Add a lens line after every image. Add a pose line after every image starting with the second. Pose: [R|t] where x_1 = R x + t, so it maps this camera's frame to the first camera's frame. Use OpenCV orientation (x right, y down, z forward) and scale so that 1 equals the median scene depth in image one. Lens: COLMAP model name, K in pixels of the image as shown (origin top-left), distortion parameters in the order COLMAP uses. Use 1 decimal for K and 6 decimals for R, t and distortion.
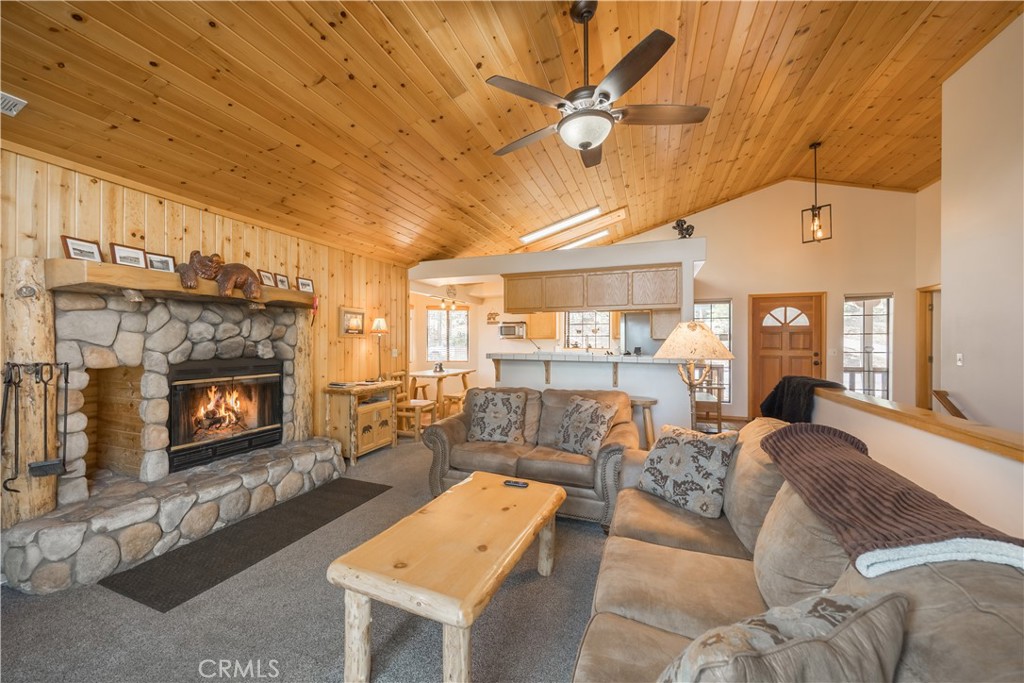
lens RADIAL K [[399.3, 0, 486.2], [0, 399.3, 341.7], [0, 0, 1]] dist [0.003347, 0.000780]
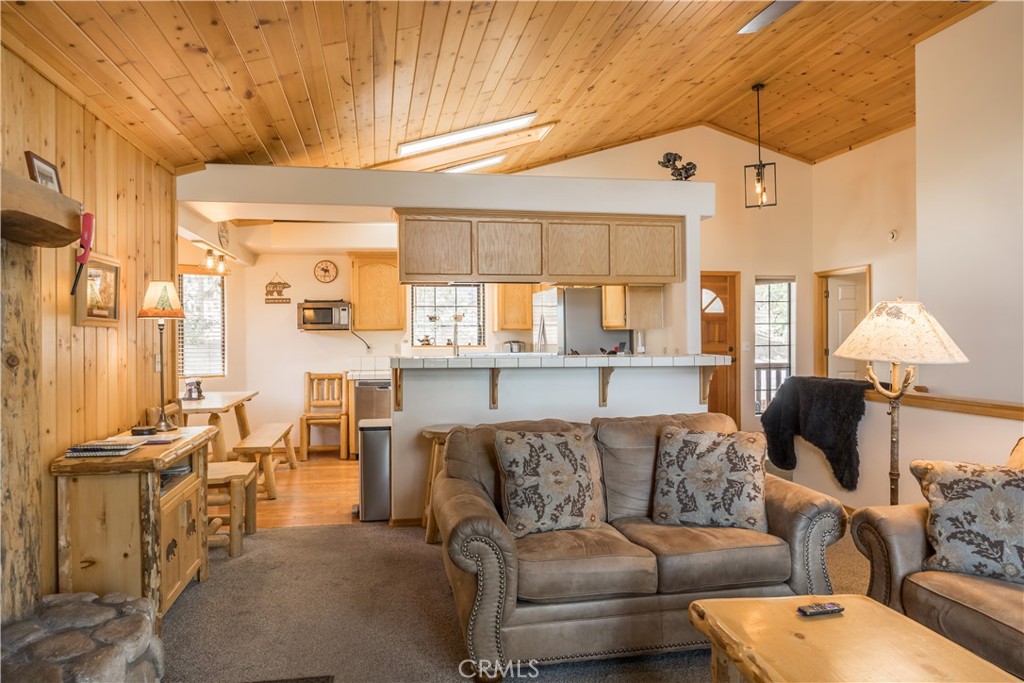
lens RADIAL K [[622.7, 0, 479.7], [0, 622.7, 340.1], [0, 0, 1]] dist [-0.008428, -0.001439]
pose [[0.846607, -0.010704, 0.532111, -0.435270], [0.007861, 0.999940, 0.007607, 0.001250], [-0.532161, -0.002257, 0.846640, 0.345158]]
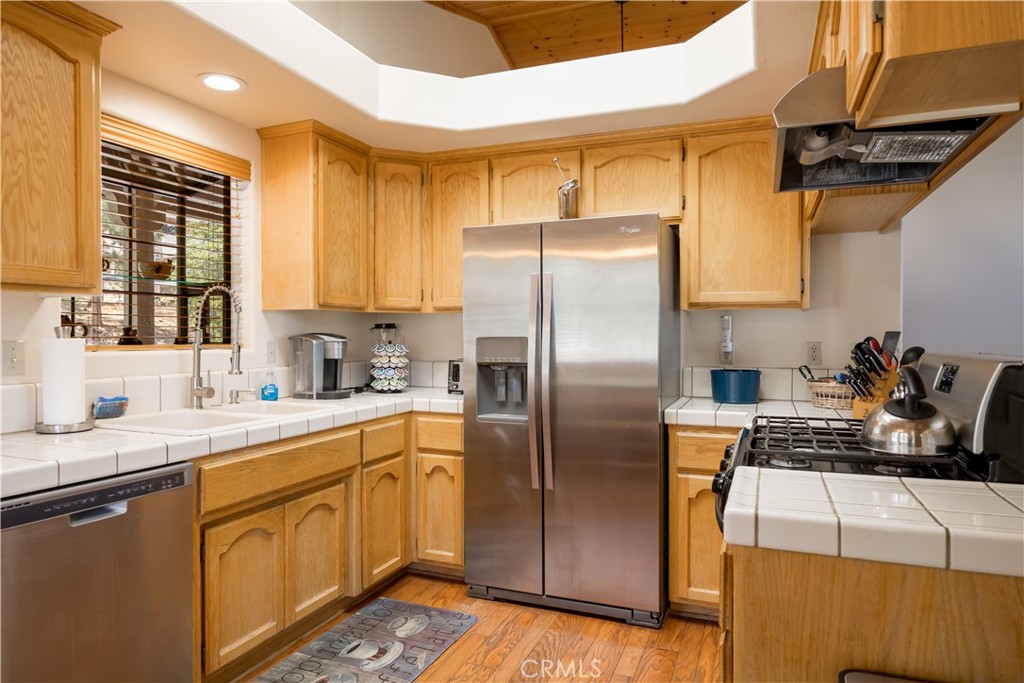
lens RADIAL K [[648.2, 0, 510.8], [0, 648.2, 339.7], [0, 0, 1]] dist [-0.002525, 0.003889]
pose [[-0.022342, -0.007541, 0.999722, -0.203248], [-0.000432, 0.999972, 0.007534, 0.020640], [-0.999750, -0.000263, -0.022345, 1.675365]]
